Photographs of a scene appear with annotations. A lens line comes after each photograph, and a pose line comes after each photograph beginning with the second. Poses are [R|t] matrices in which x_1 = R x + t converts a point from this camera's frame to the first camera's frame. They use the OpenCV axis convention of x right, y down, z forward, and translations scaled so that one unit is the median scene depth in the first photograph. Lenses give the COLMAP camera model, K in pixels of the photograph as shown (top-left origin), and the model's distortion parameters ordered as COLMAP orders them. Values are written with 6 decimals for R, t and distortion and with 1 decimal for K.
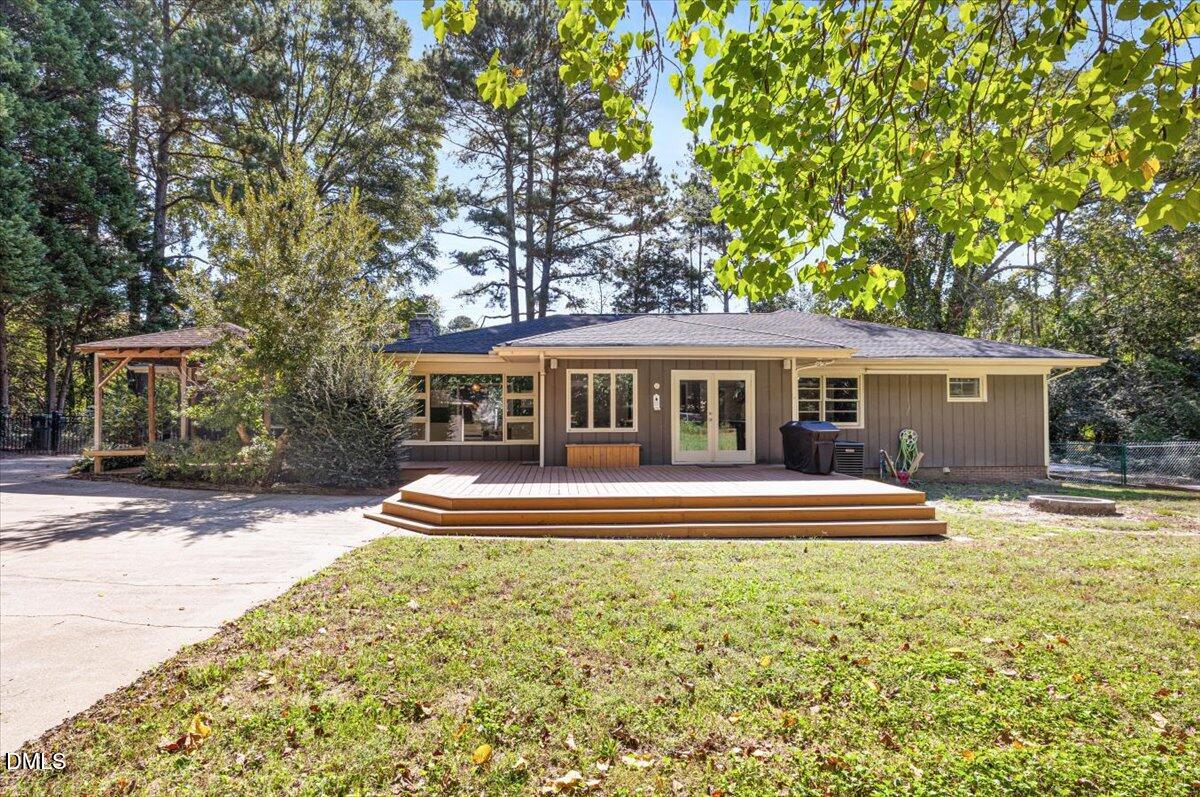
lens RADIAL K [[605.4, 0, 600.4], [0, 605.4, 397.1], [0, 0, 1]] dist [-0.002018, -0.000588]
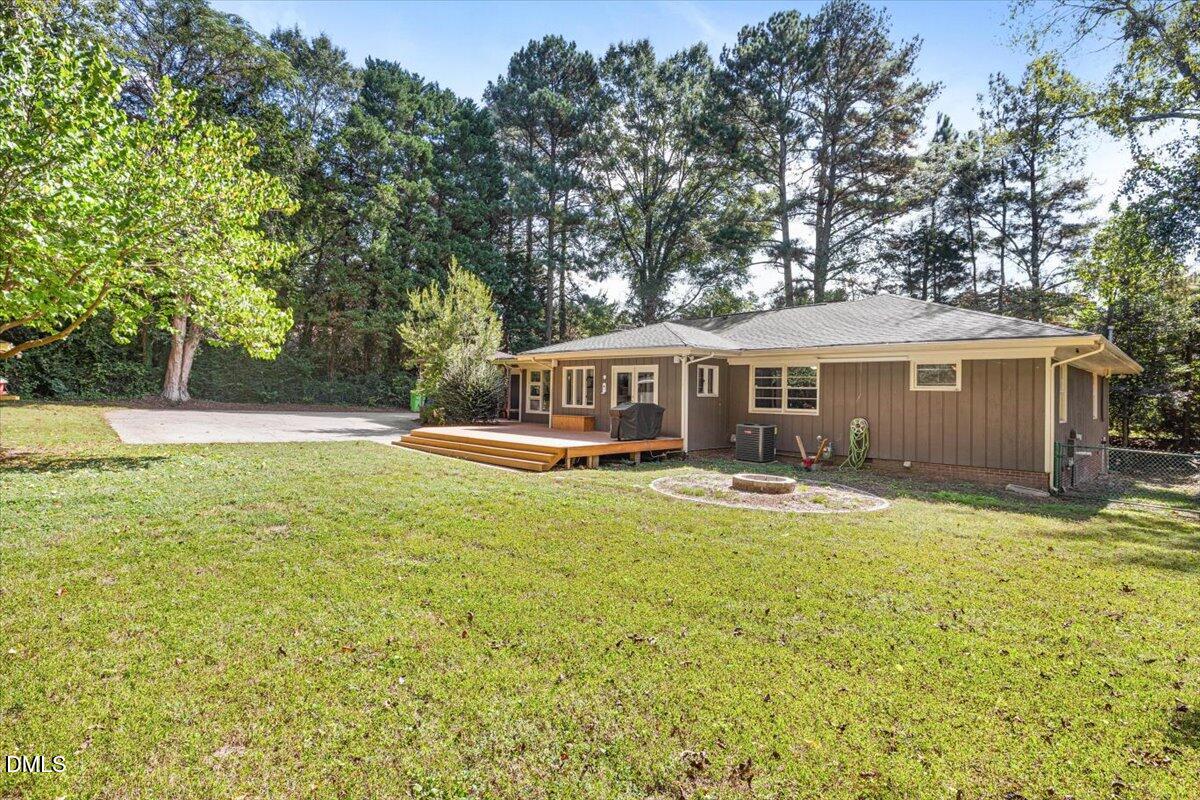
lens RADIAL K [[605.4, 0, 600.4], [0, 605.4, 398.6], [0, 0, 1]] dist [-0.002018, -0.000588]
pose [[0.652307, 0.021174, -0.757659, 1.177415], [-0.000676, 0.999626, 0.027355, -0.006223], [0.757955, -0.017332, 0.652077, 0.045514]]
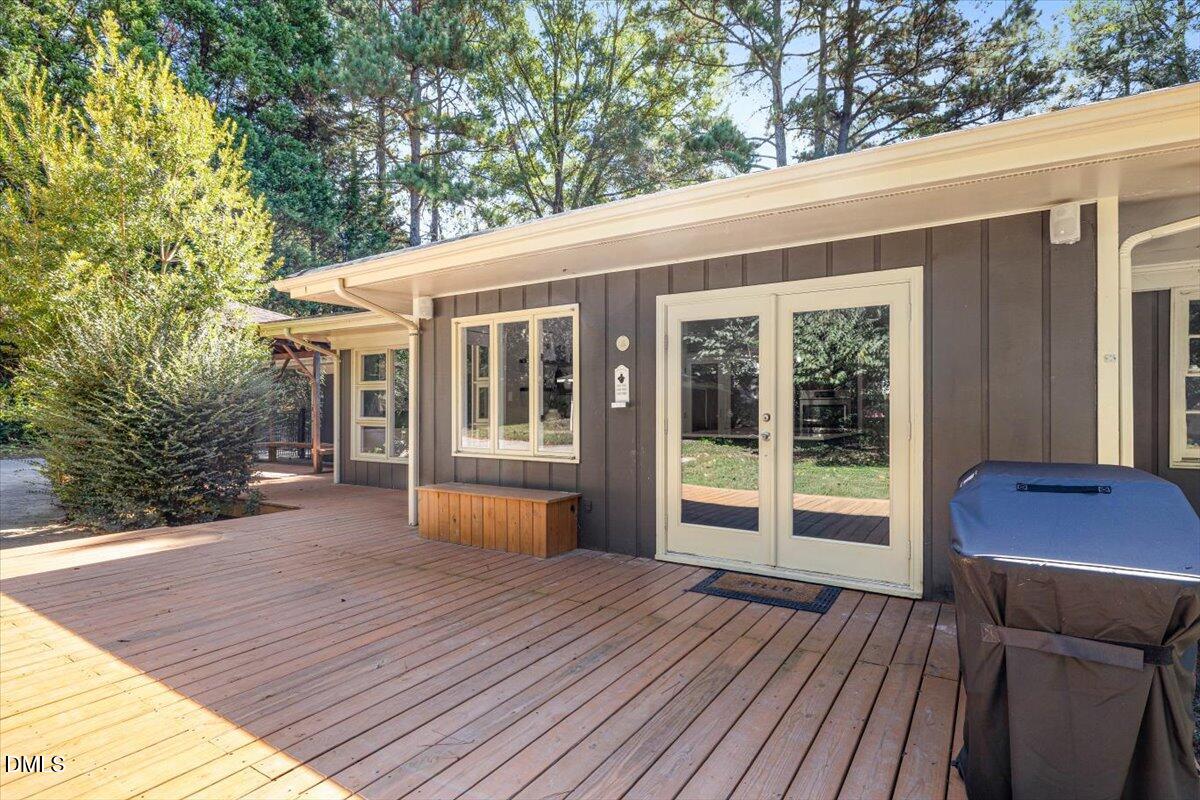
lens RADIAL K [[606.1, 0, 598.1], [0, 606.1, 406.6], [0, 0, 1]] dist [-0.002058, -0.000279]
pose [[0.792352, 0.002348, -0.610060, 0.308386], [0.015935, 0.999572, 0.024544, 0.011259], [0.609856, -0.029168, 0.791975, 0.686424]]
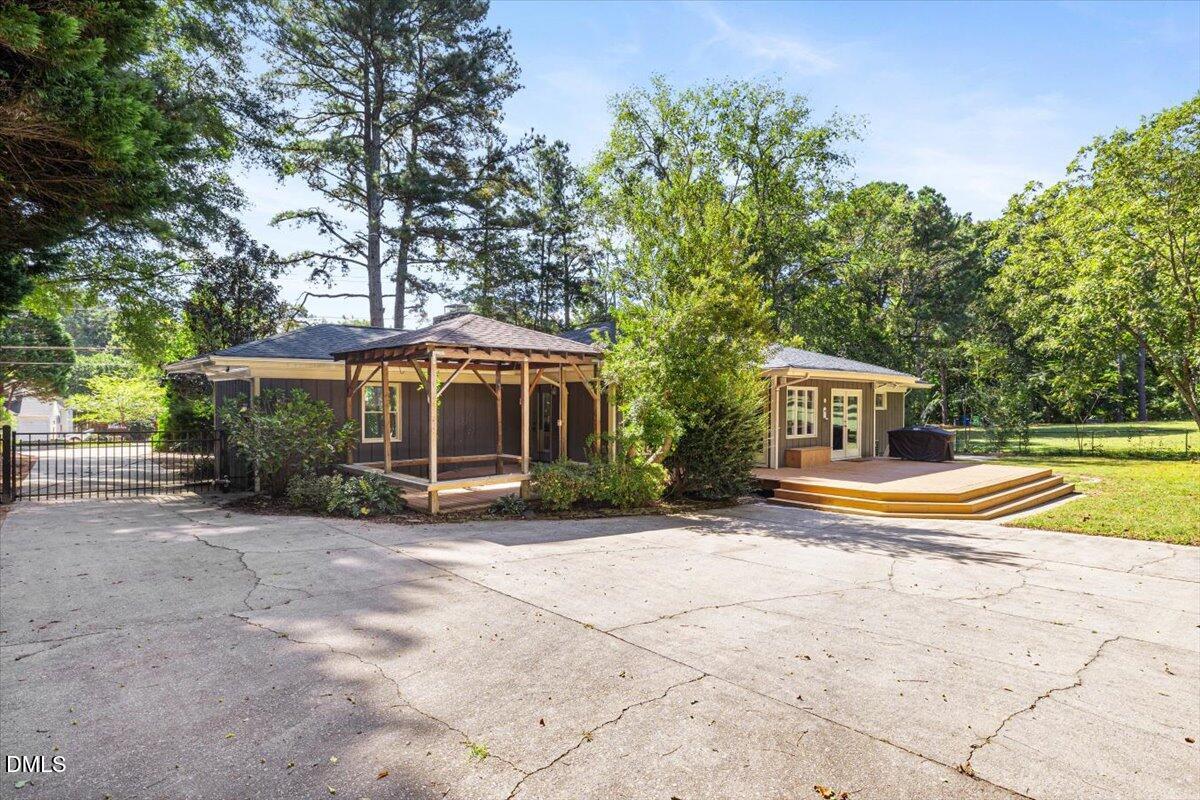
lens RADIAL K [[657.9, 0, 600.0], [0, 657.9, 400.0], [0, 0, 1]] dist [-0.002273, 0.000017]
pose [[0.785472, 0.010369, 0.618811, -1.117584], [-0.022313, 0.999684, 0.011571, -0.024521], [-0.618495, -0.022896, 0.785455, 0.209564]]
